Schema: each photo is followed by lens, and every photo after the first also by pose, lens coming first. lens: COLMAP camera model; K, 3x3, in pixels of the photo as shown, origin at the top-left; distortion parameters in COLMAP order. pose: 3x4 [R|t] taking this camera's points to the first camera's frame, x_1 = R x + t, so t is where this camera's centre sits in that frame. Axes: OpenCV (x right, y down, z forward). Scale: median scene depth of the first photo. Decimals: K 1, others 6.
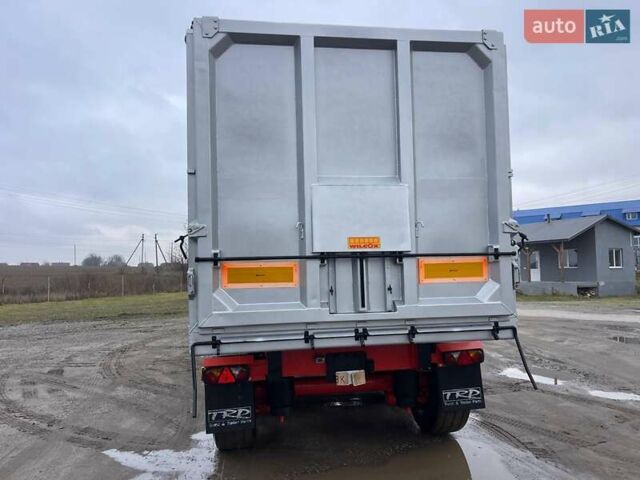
lens RADIAL K [[481.7, 0, 320.0], [0, 481.7, 240.0], [0, 0, 1]] dist [0.110849, -0.143921]
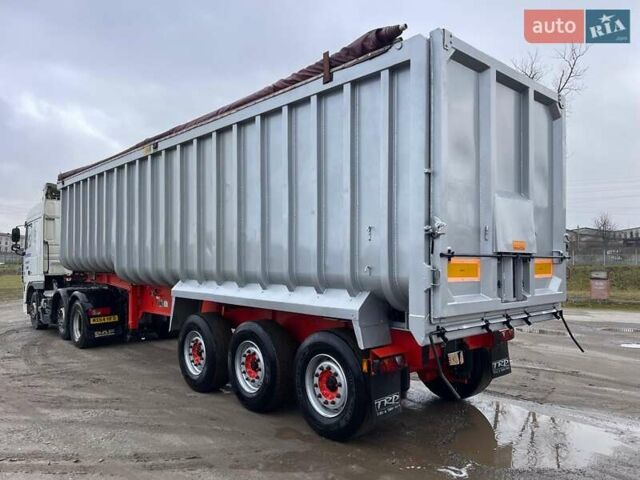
lens RADIAL K [[481.7, 0, 320.0], [0, 481.7, 240.0], [0, 0, 1]] dist [0.110849, -0.143921]
pose [[0.827584, 0.047712, 0.559310, -0.943840], [-0.053623, 0.998544, -0.005837, 0.024392], [-0.558775, -0.025161, 0.828938, 0.226975]]
